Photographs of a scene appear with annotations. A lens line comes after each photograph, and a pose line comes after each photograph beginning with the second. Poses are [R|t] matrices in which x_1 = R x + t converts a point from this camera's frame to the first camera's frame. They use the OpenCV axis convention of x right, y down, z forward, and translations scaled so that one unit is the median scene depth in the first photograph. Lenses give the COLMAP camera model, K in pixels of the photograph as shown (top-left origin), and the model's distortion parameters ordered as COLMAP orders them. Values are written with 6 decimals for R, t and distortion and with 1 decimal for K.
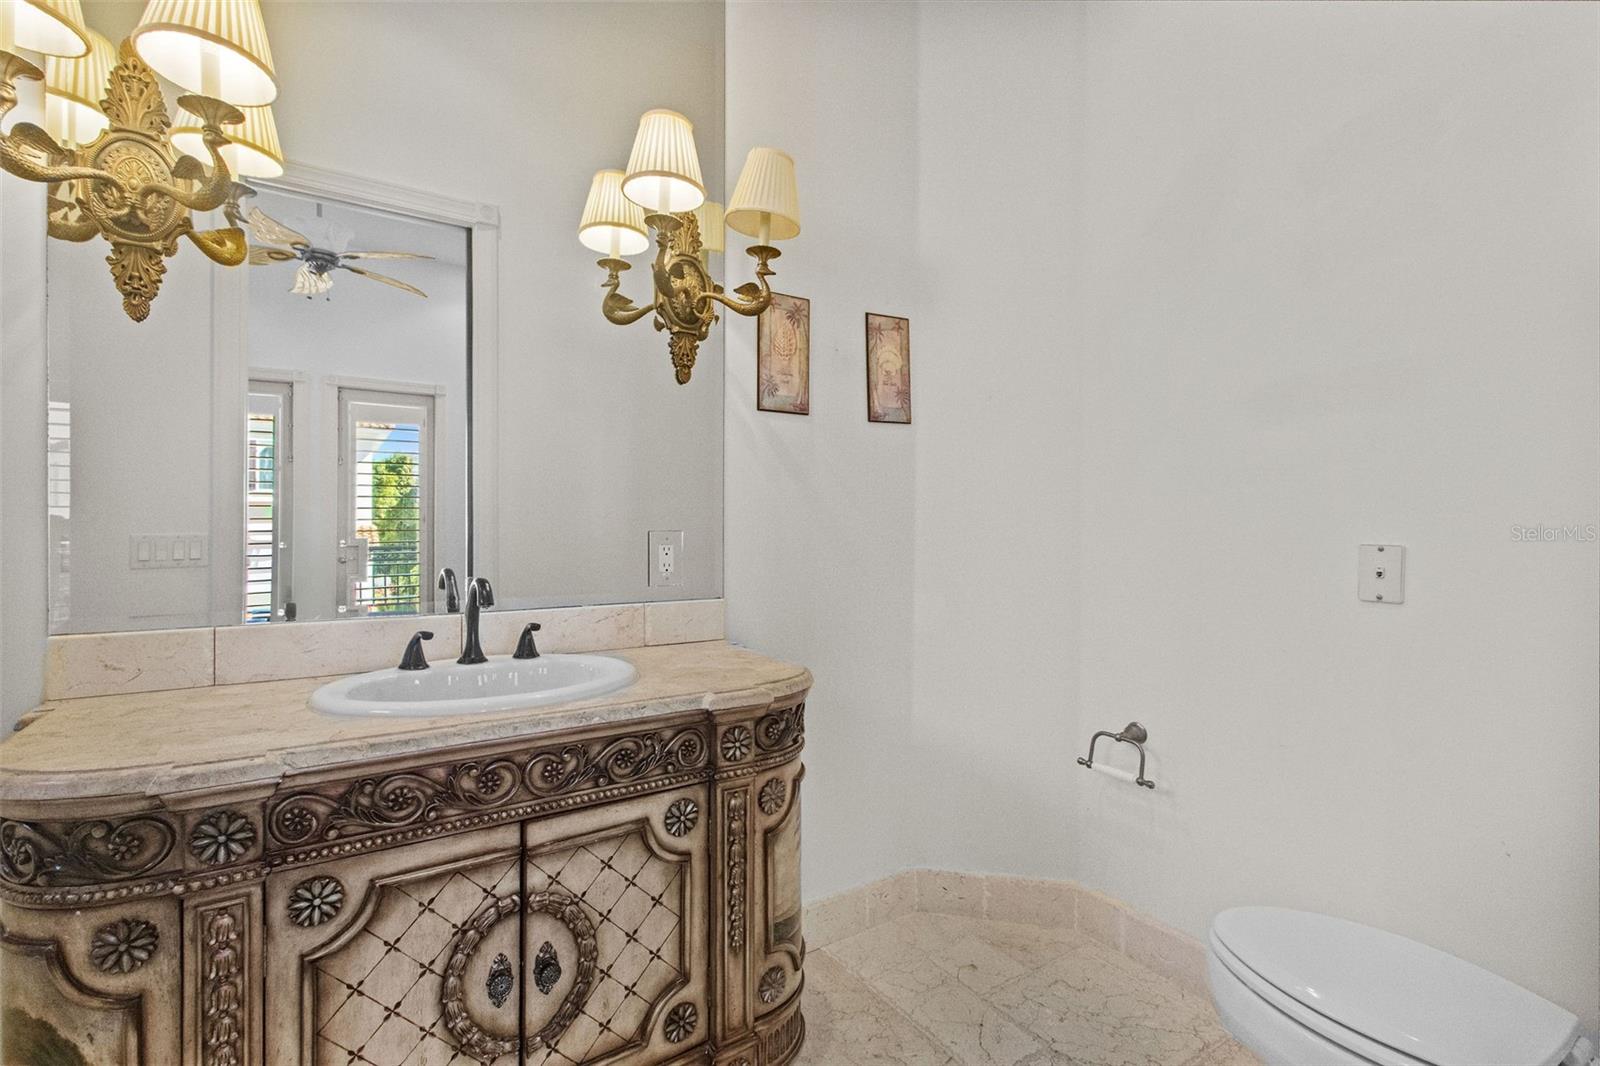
lens RADIAL K [[737.6, 0, 792.6], [0, 737.6, 530.6], [0, 0, 1]] dist [0.002867, -0.001192]
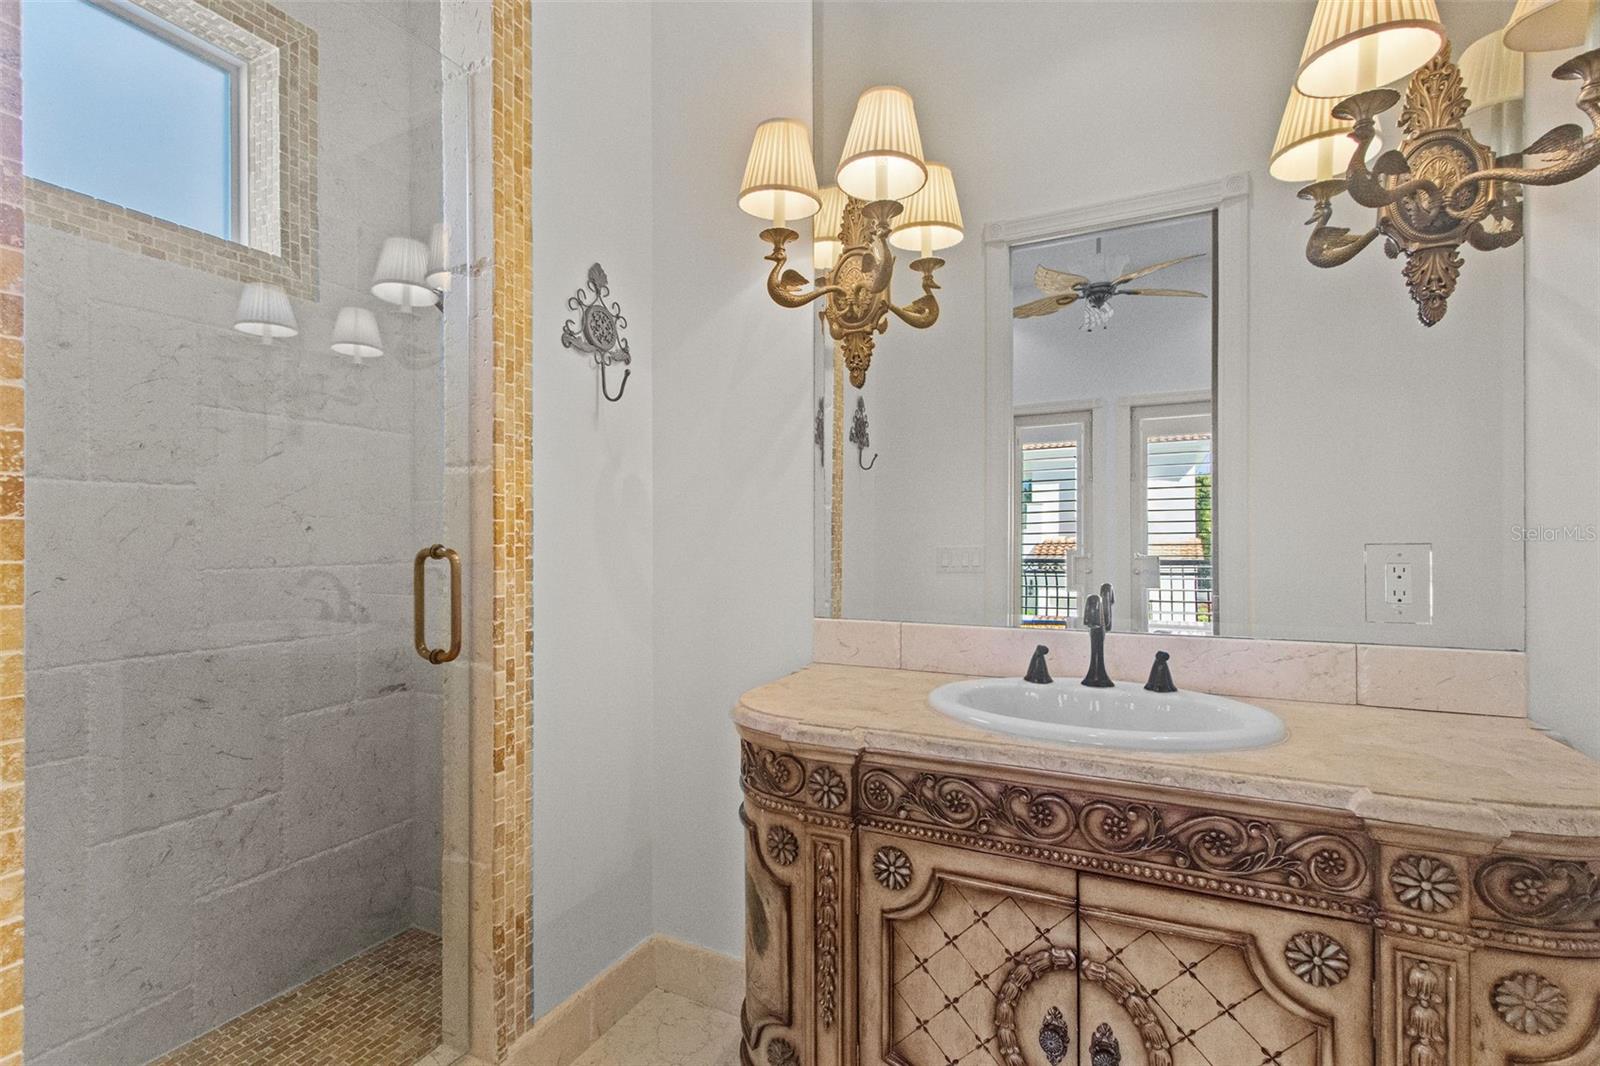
lens RADIAL K [[737.6, 0, 794.4], [0, 737.6, 539.7], [0, 0, 1]] dist [0.002867, -0.001192]
pose [[0.491080, -0.007271, -0.871084, 0.223420], [0.002222, 0.999972, -0.007094, 0.000658], [0.871112, 0.001549, 0.491083, 0.244984]]
